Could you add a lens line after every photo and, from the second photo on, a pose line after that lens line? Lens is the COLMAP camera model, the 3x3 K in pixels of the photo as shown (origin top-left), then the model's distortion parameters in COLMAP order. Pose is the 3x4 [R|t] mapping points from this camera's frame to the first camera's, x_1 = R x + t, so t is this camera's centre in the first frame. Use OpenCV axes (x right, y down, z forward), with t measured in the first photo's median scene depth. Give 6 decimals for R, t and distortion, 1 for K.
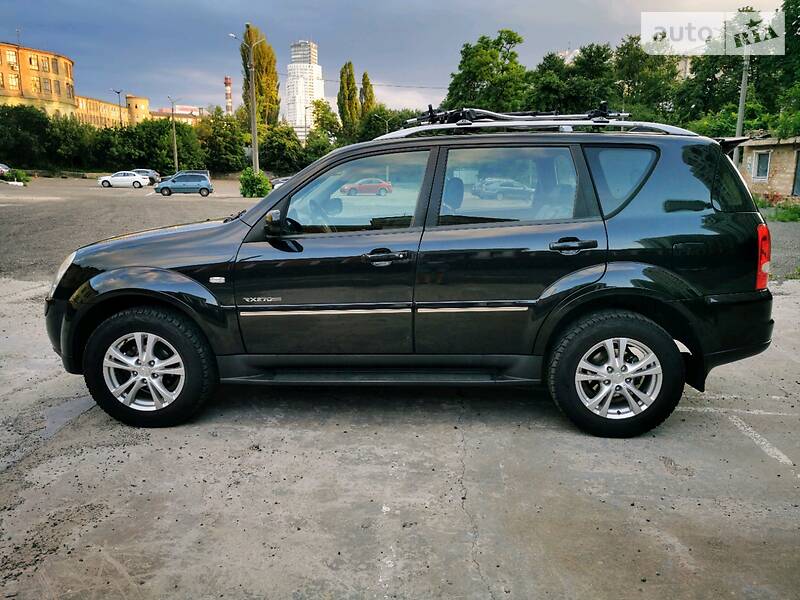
lens RADIAL K [[629.5, 0, 403.8], [0, 629.5, 275.8], [0, 0, 1]] dist [0.074978, -0.111142]
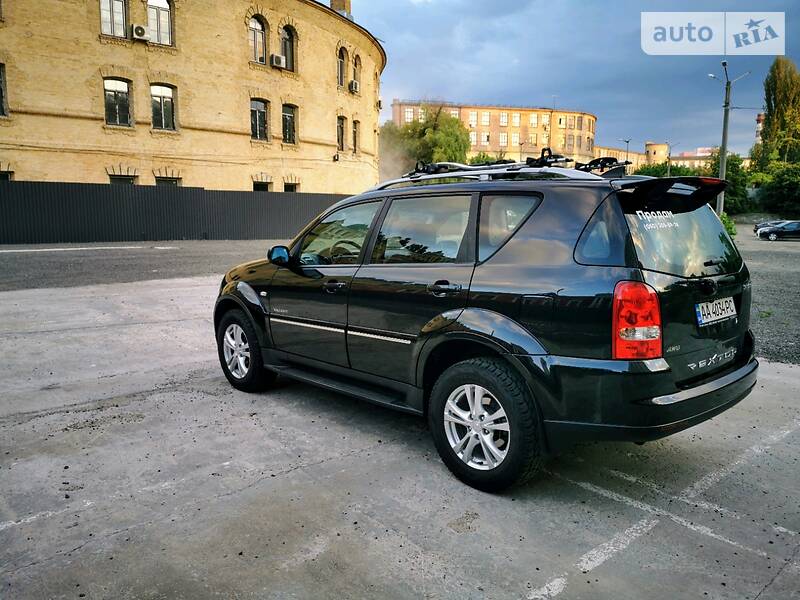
lens RADIAL K [[629.5, 0, 403.8], [0, 629.5, 275.8], [0, 0, 1]] dist [0.074978, -0.111142]
pose [[0.711276, 0.063363, -0.700051, 0.924473], [-0.110423, 0.993635, -0.022258, -0.036622], [0.694185, 0.093133, 0.713746, 0.195968]]
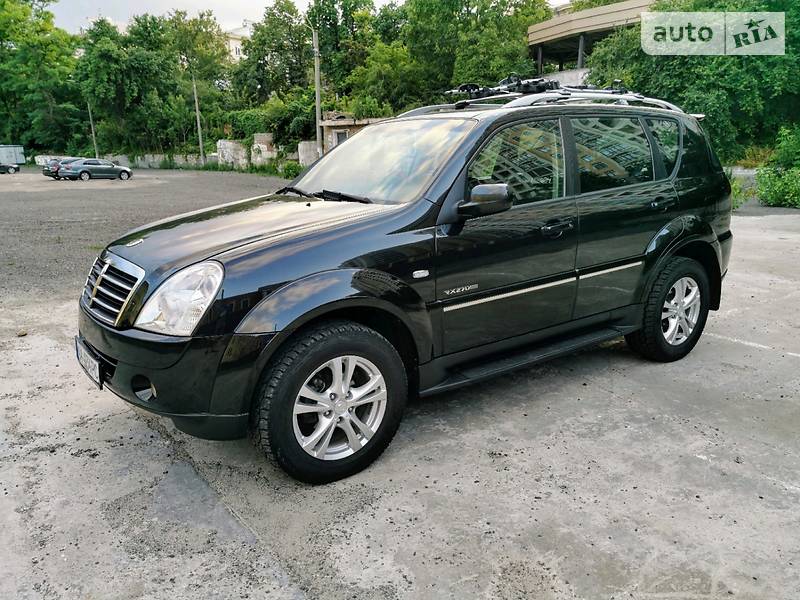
lens RADIAL K [[629.5, 0, 403.8], [0, 629.5, 275.8], [0, 0, 1]] dist [0.074978, -0.111142]
pose [[0.773124, -0.130704, 0.620642, -0.818056], [0.109404, 0.991351, 0.072491, -0.052806], [-0.624748, 0.011856, 0.780736, 0.371301]]
